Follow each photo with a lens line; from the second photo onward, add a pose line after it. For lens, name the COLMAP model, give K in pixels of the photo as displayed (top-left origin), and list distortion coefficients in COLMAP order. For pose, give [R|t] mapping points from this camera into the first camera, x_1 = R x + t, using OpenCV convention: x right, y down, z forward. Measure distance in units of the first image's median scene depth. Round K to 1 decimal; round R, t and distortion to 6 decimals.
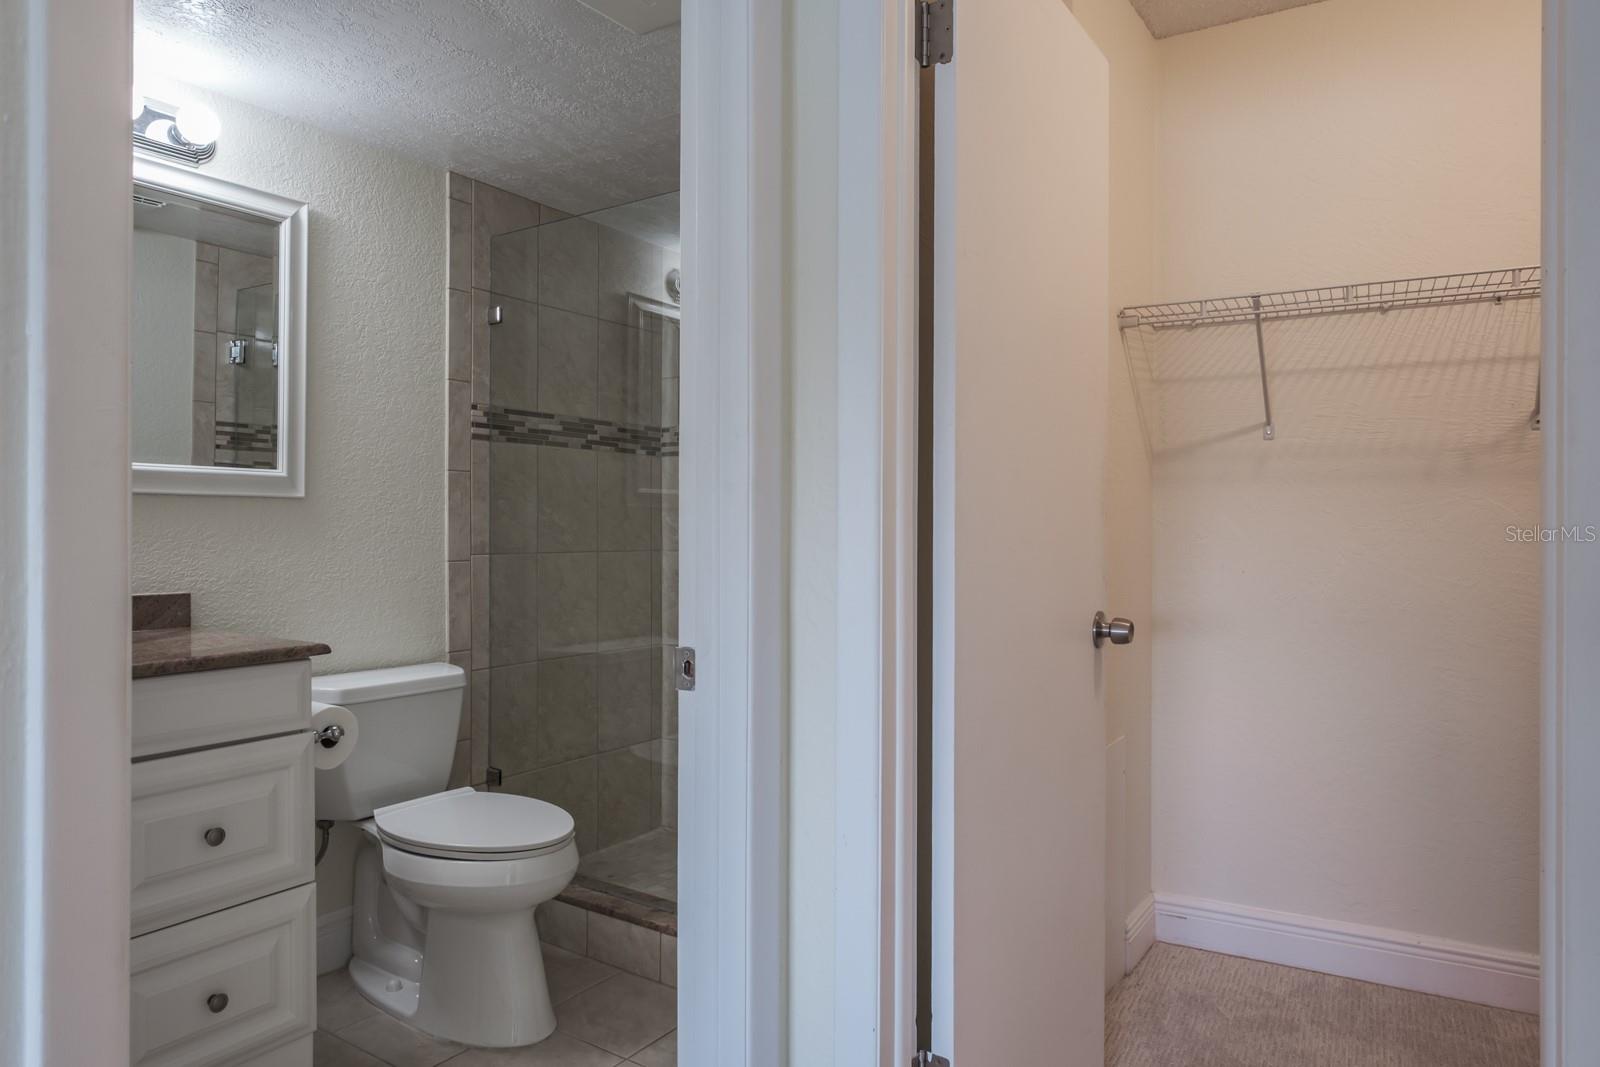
lens RADIAL K [[992.2, 0, 789.8], [0, 992.2, 535.9], [0, 0, 1]] dist [-0.007144, -0.000349]
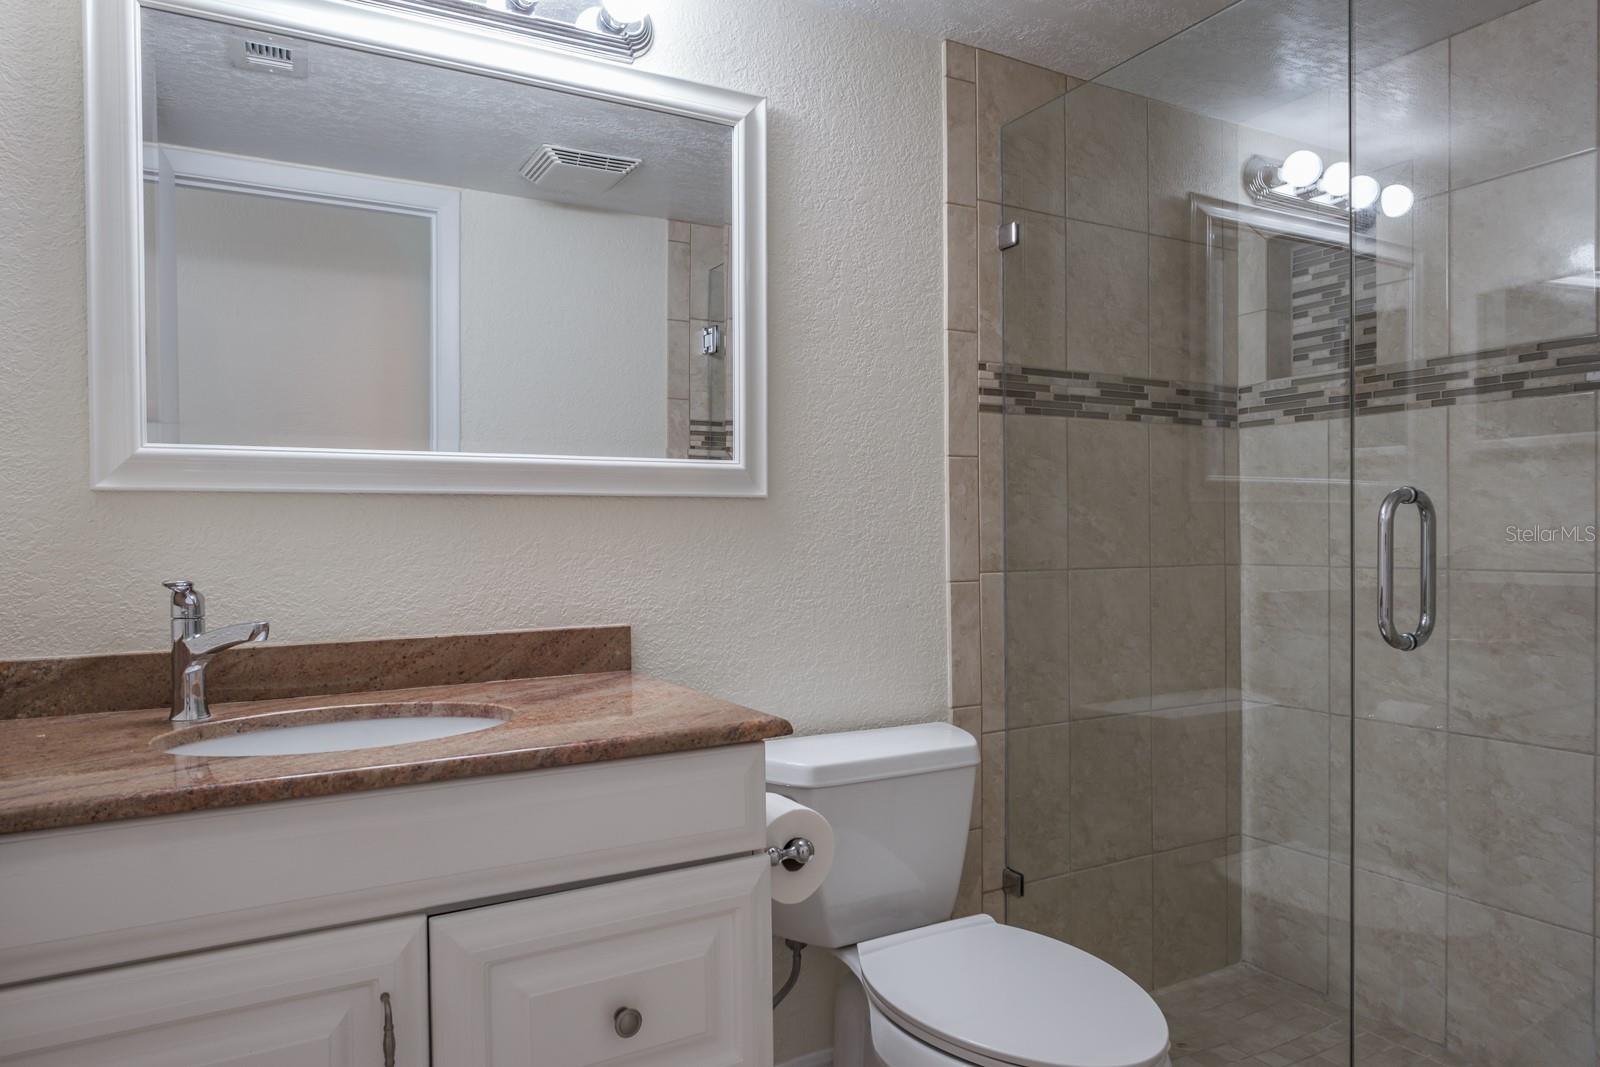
lens RADIAL K [[992.2, 0, 789.8], [0, 992.2, 535.9], [0, 0, 1]] dist [-0.007144, -0.000349]
pose [[0.894105, -0.012708, -0.447677, -0.123551], [0.009632, 0.999912, -0.009146, -0.002330], [0.447754, 0.003865, 0.894148, 0.298069]]
